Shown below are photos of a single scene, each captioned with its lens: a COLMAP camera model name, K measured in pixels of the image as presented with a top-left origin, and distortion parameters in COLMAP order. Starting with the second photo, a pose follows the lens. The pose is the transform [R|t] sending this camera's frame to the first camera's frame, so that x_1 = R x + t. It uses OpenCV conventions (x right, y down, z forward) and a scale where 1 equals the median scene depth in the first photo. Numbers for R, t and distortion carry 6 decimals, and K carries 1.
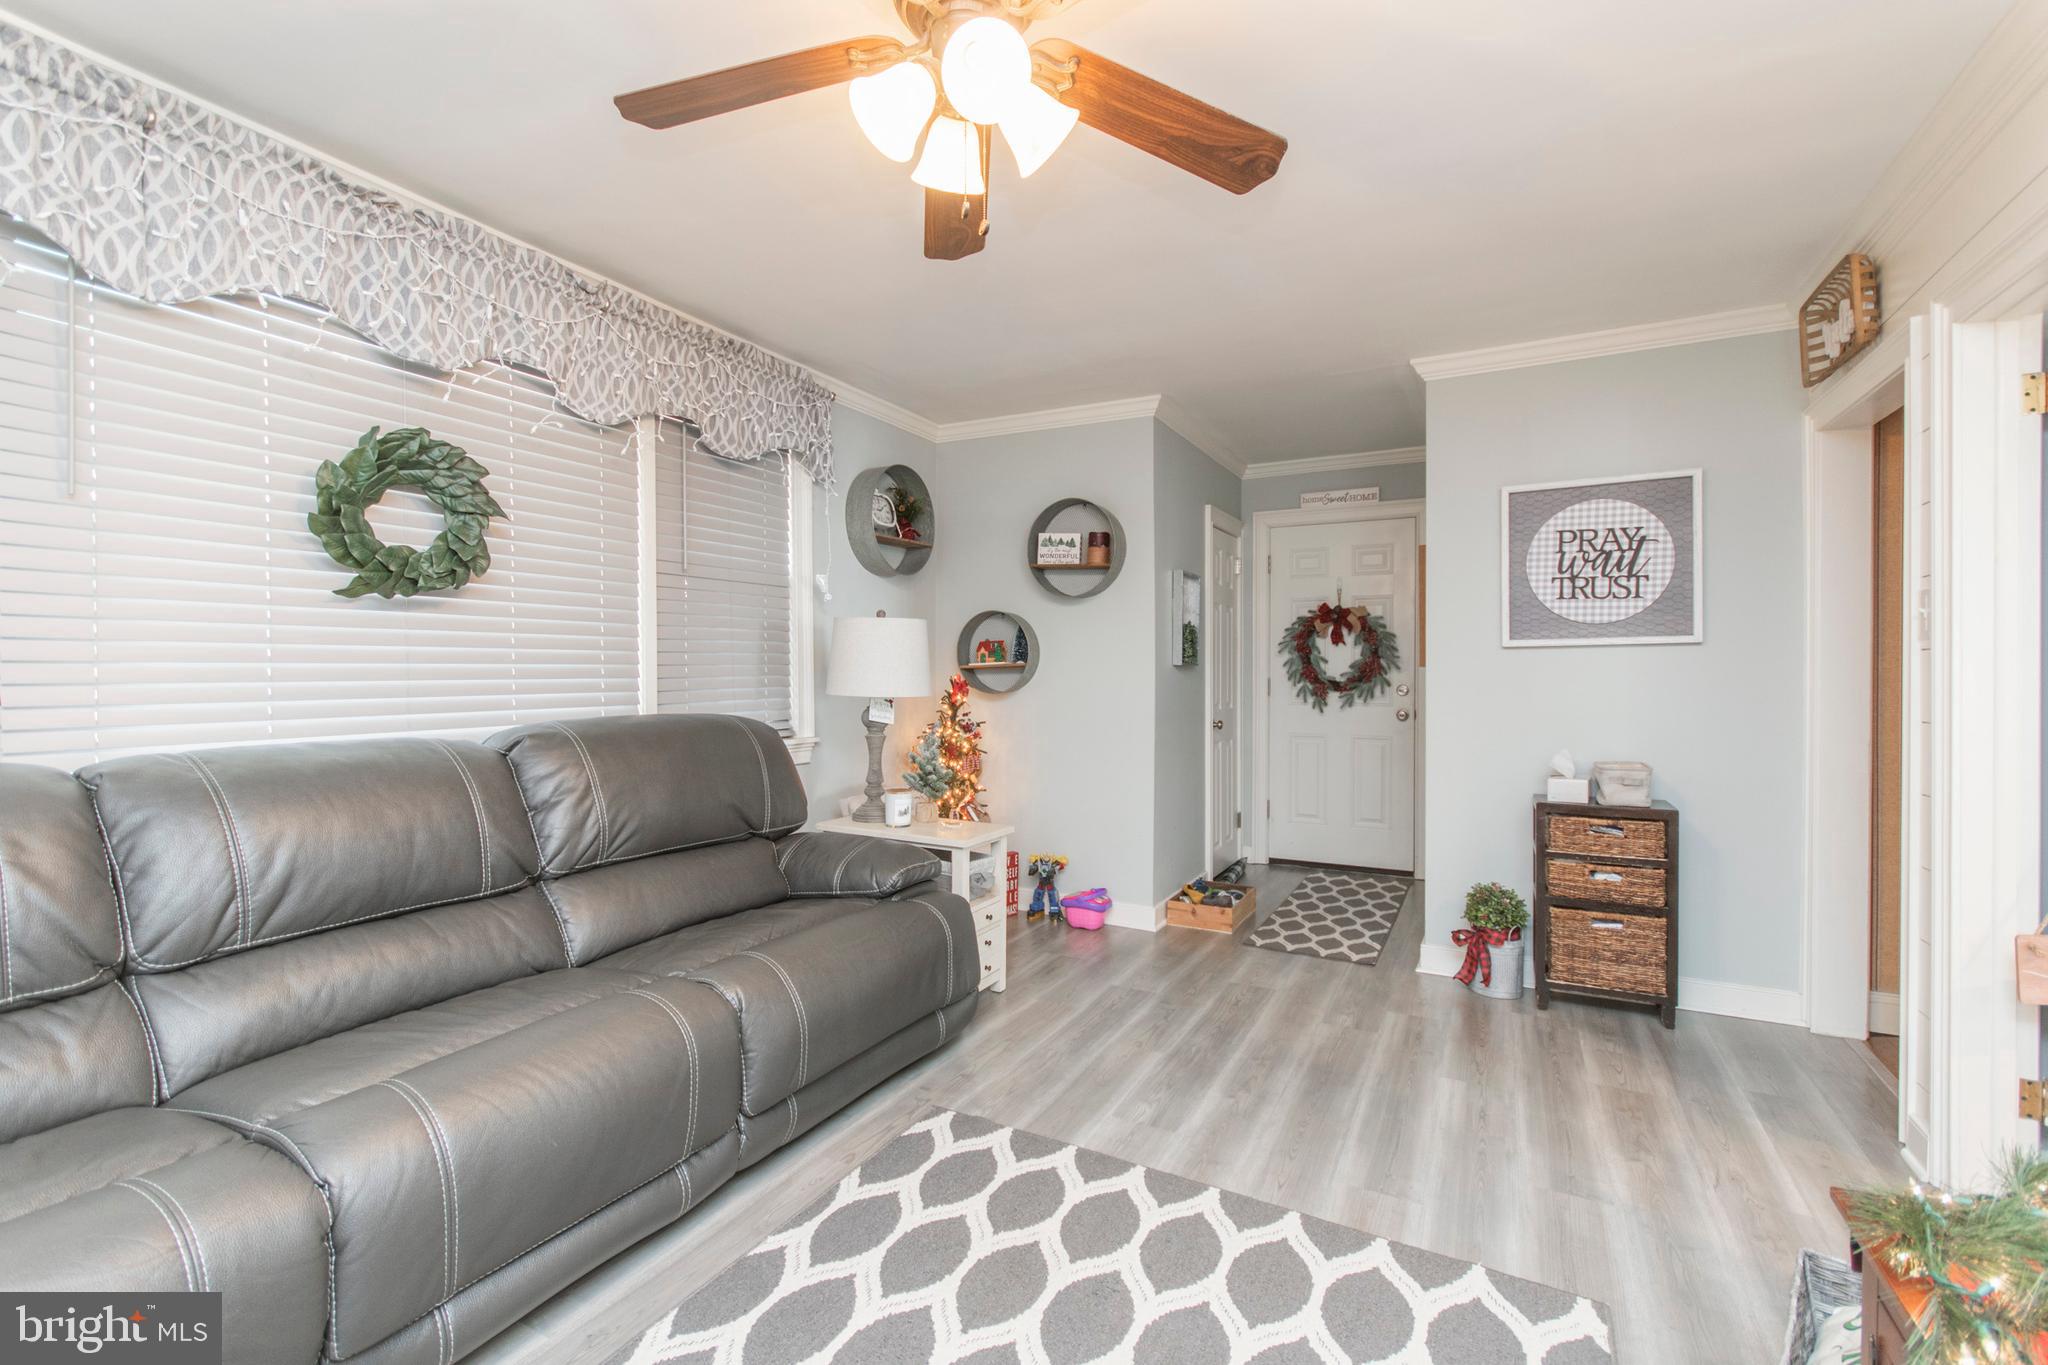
lens RADIAL K [[903.9, 0, 1007.3], [0, 903.9, 674.9], [0, 0, 1]] dist [0.001939, 0.001961]
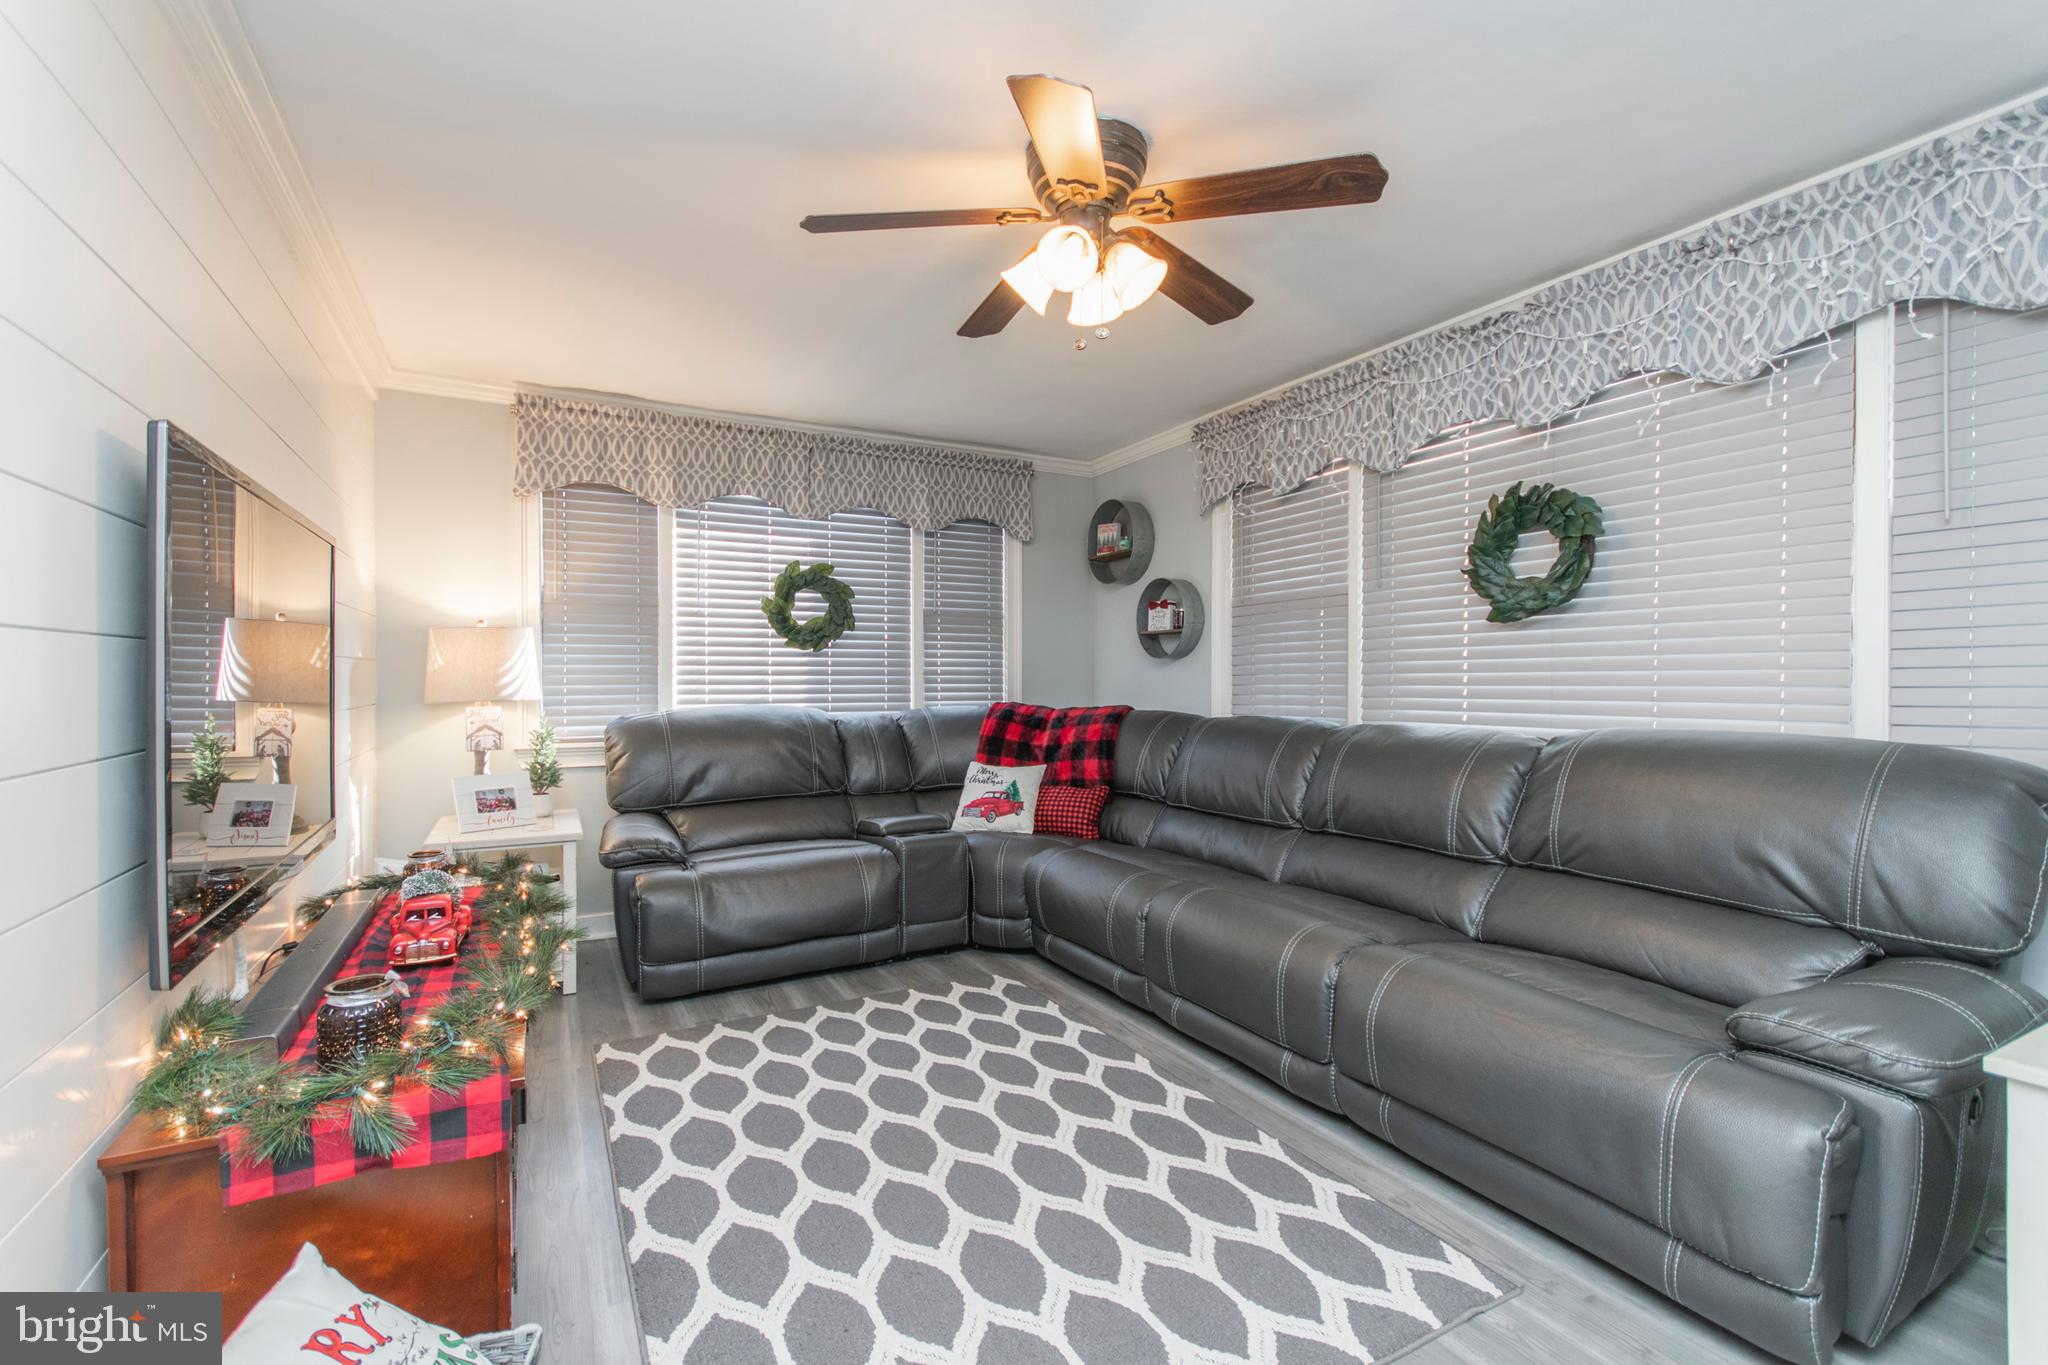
lens RADIAL K [[903.9, 0, 1016.8], [0, 903.9, 681.8], [0, 0, 1]] dist [0.001939, 0.001961]
pose [[-0.544858, 0.011473, -0.838450, 0.769078], [0.005957, 0.999934, 0.009812, -0.014944], [0.838507, 0.000352, -0.544890, 1.100868]]
